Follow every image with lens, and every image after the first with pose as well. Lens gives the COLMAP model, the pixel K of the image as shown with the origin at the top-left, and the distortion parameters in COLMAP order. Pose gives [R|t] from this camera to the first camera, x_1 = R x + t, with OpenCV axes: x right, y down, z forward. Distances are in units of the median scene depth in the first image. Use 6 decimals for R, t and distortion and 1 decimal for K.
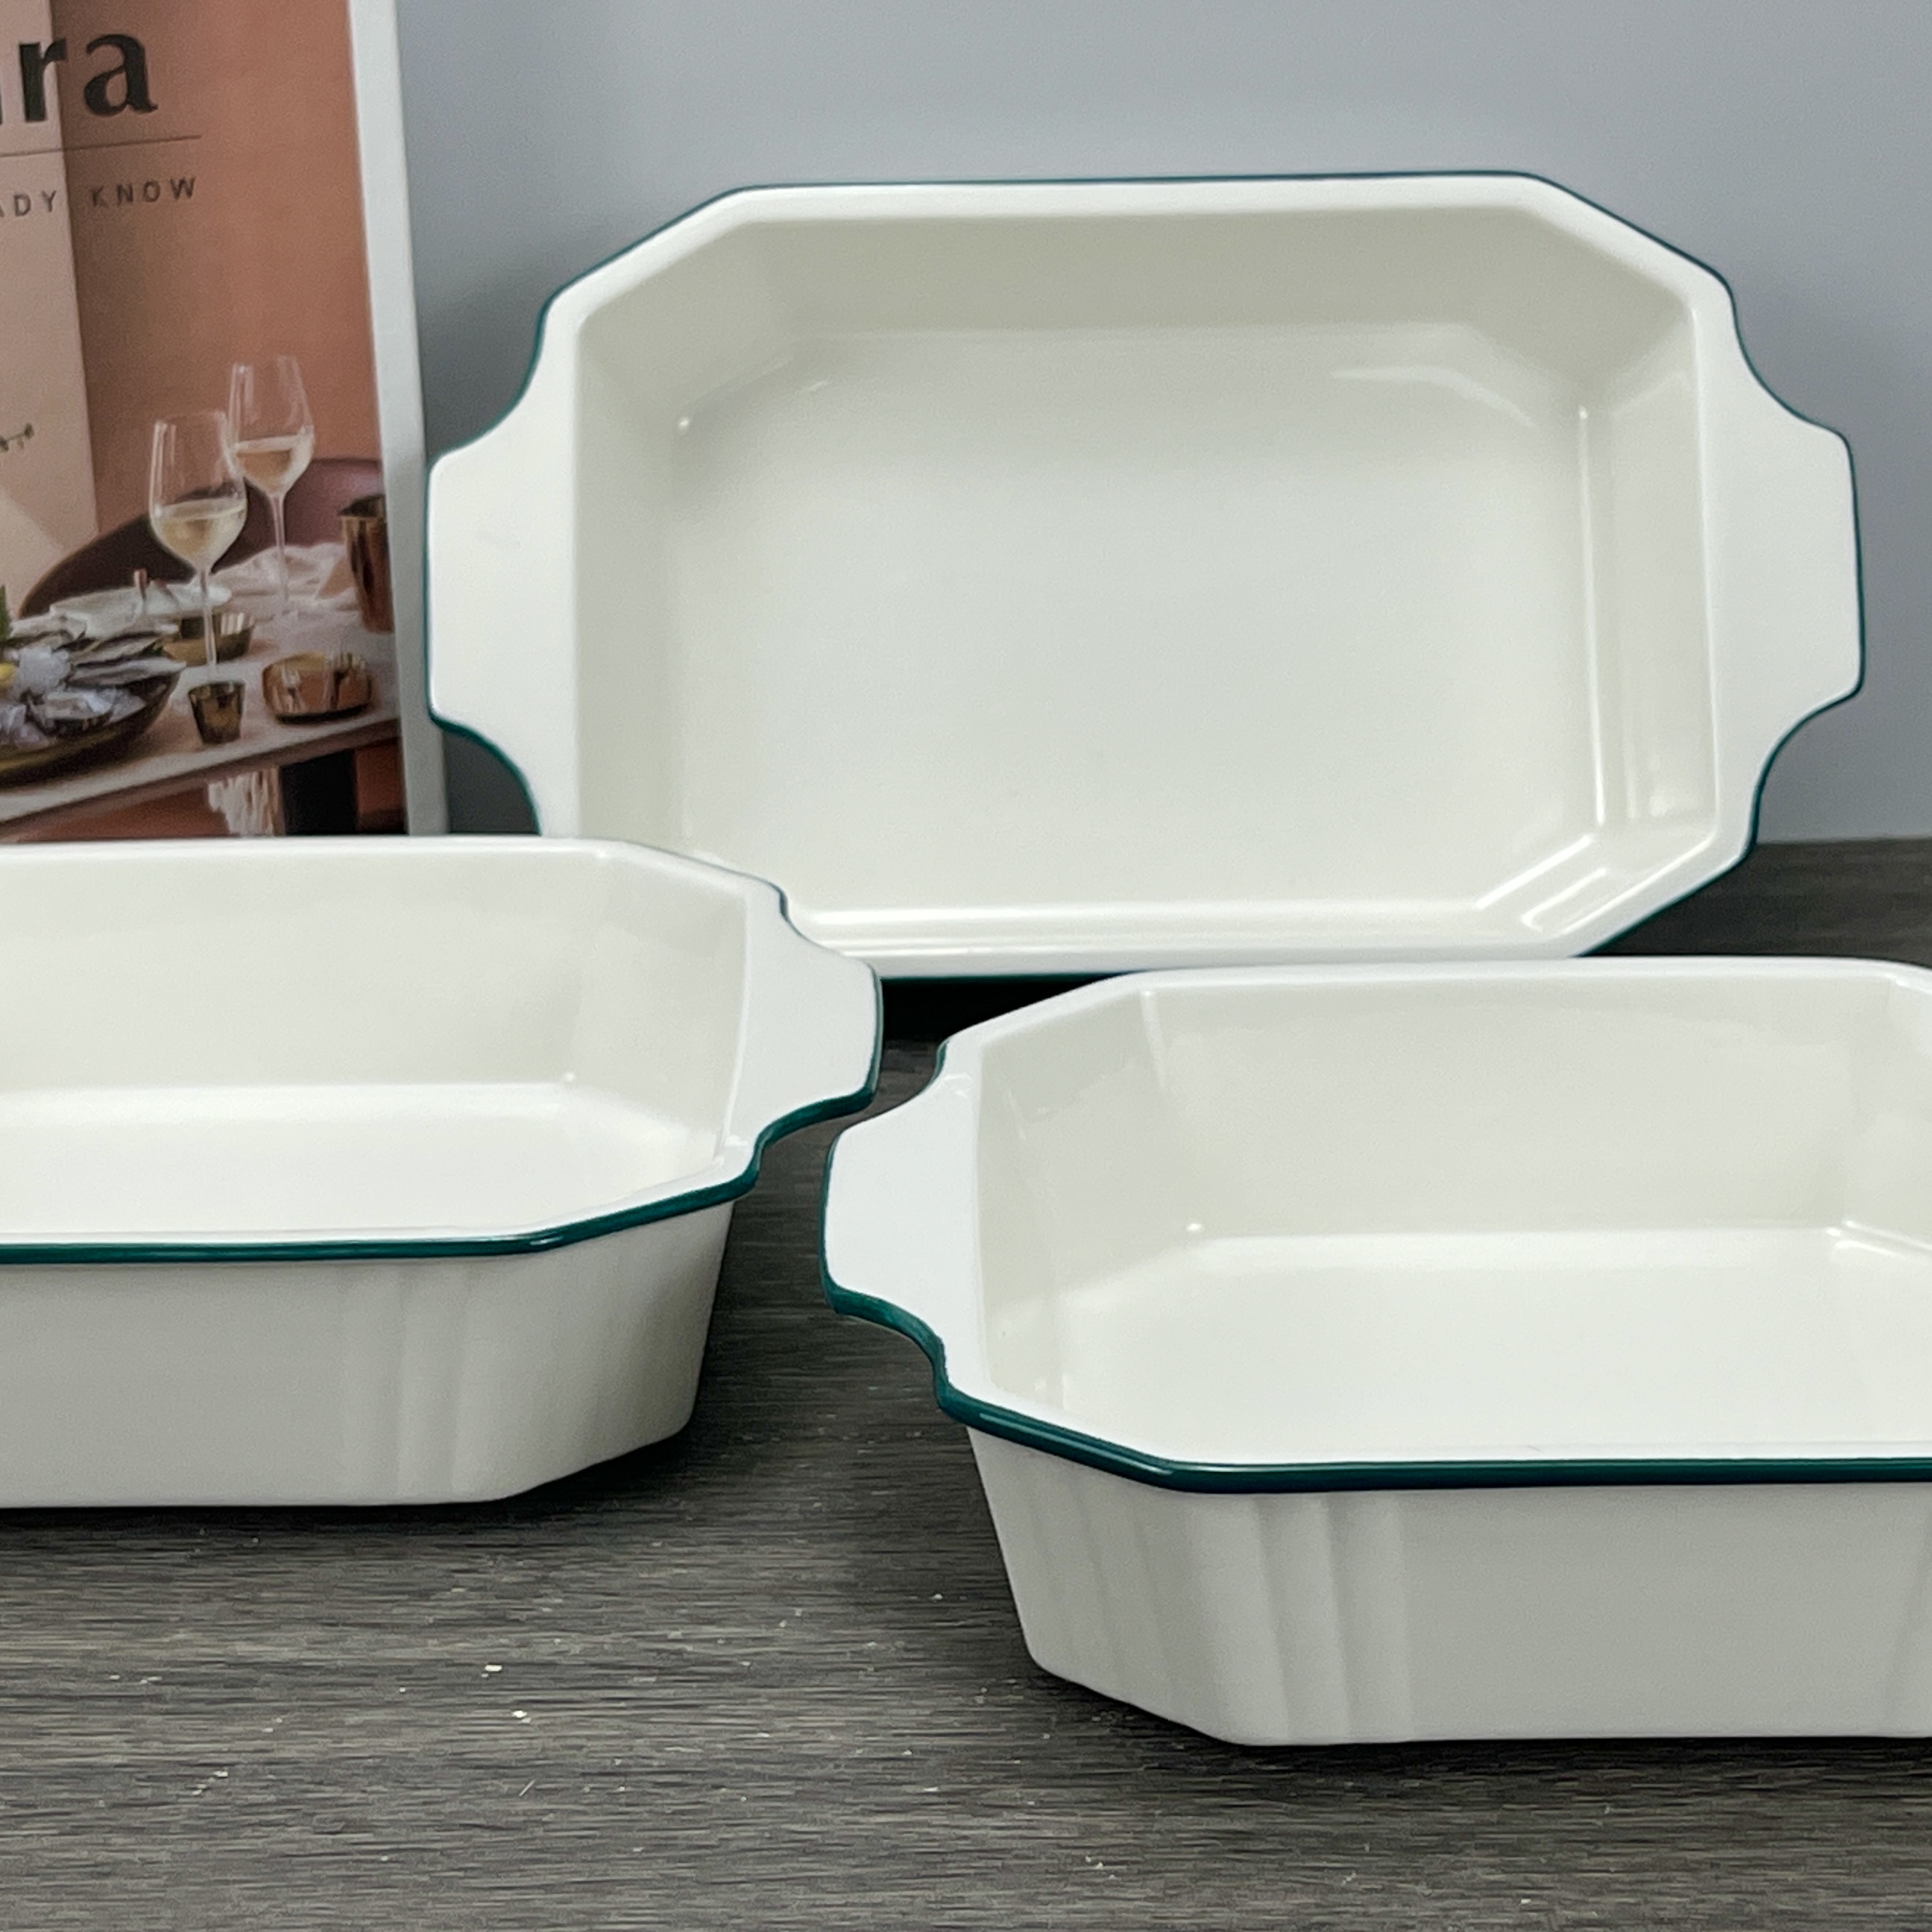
lens RADIAL K [[4469.8, 0, 1013.6], [0, 4469.8, 963.7], [0, 0, 1]] dist [0.108963, -0.496511]
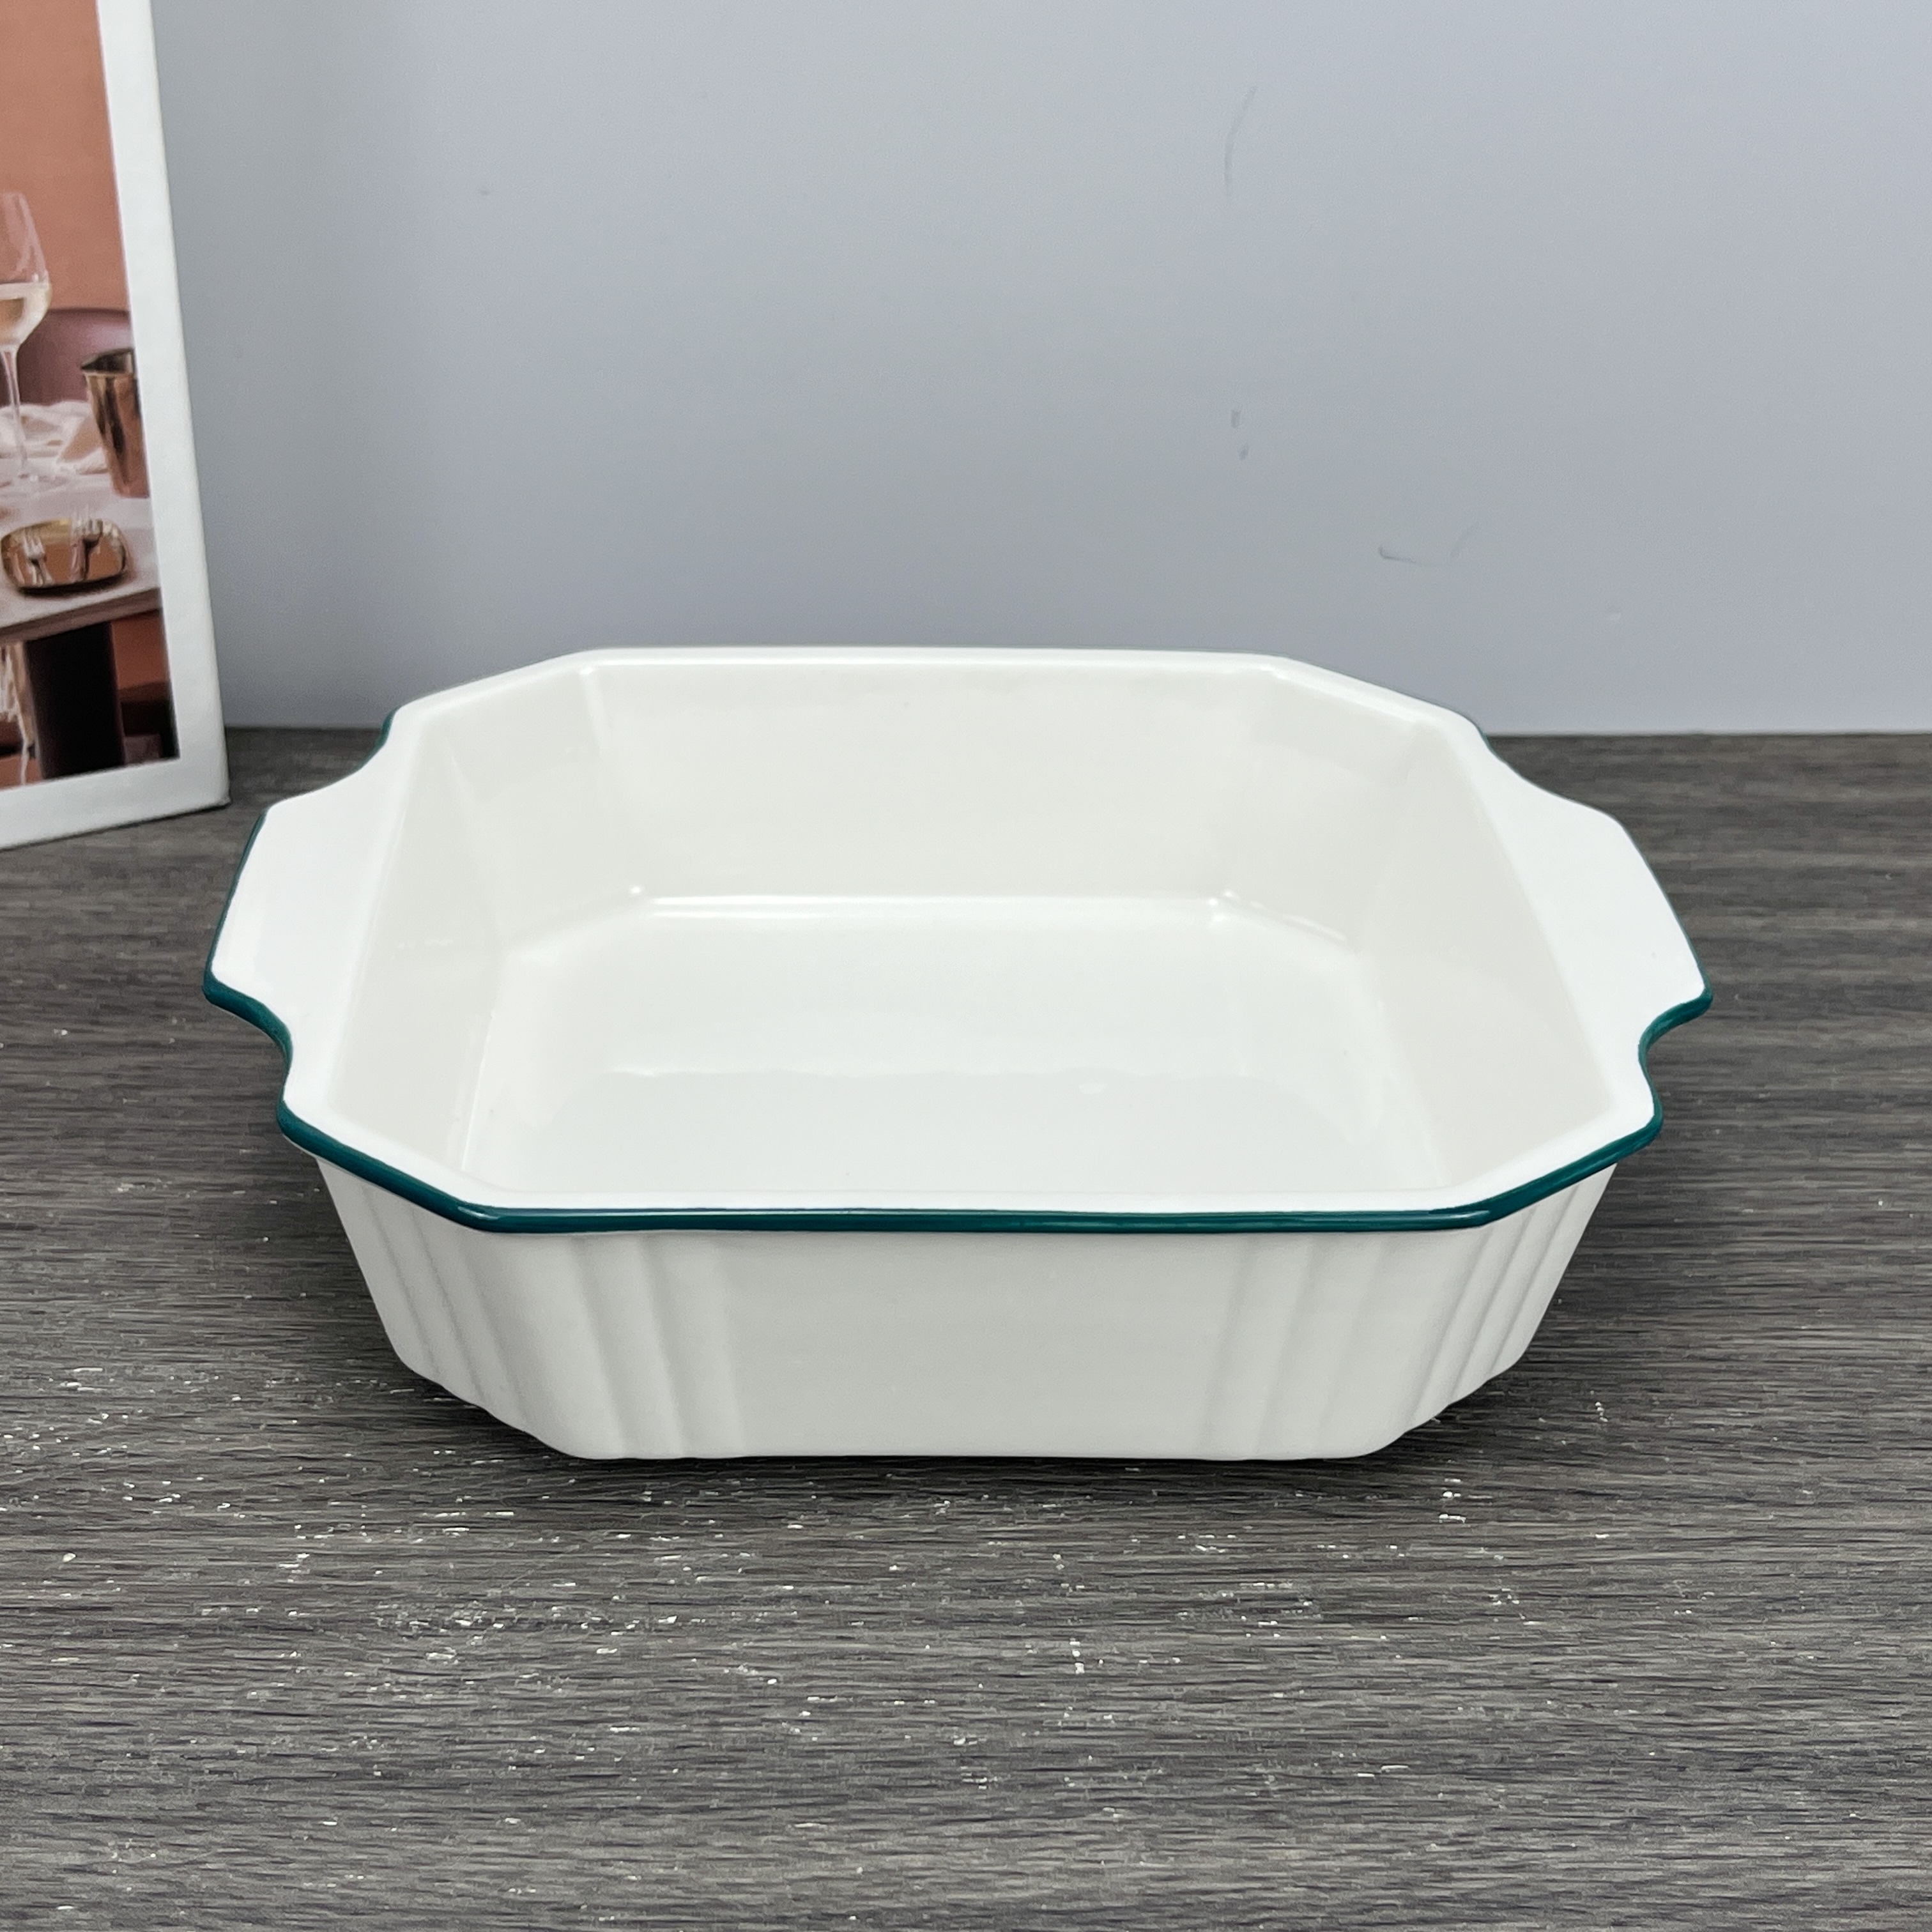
lens RADIAL K [[3044.1, 0, 997.4], [0, 3044.1, 952.8], [0, 0, 1]] dist [0.064139, -0.270616]
pose [[0.998188, 0.024806, 0.054815, 0.003613], [-0.032491, 0.989034, 0.144072, -0.080376], [-0.050640, -0.145592, 0.988048, 0.369777]]
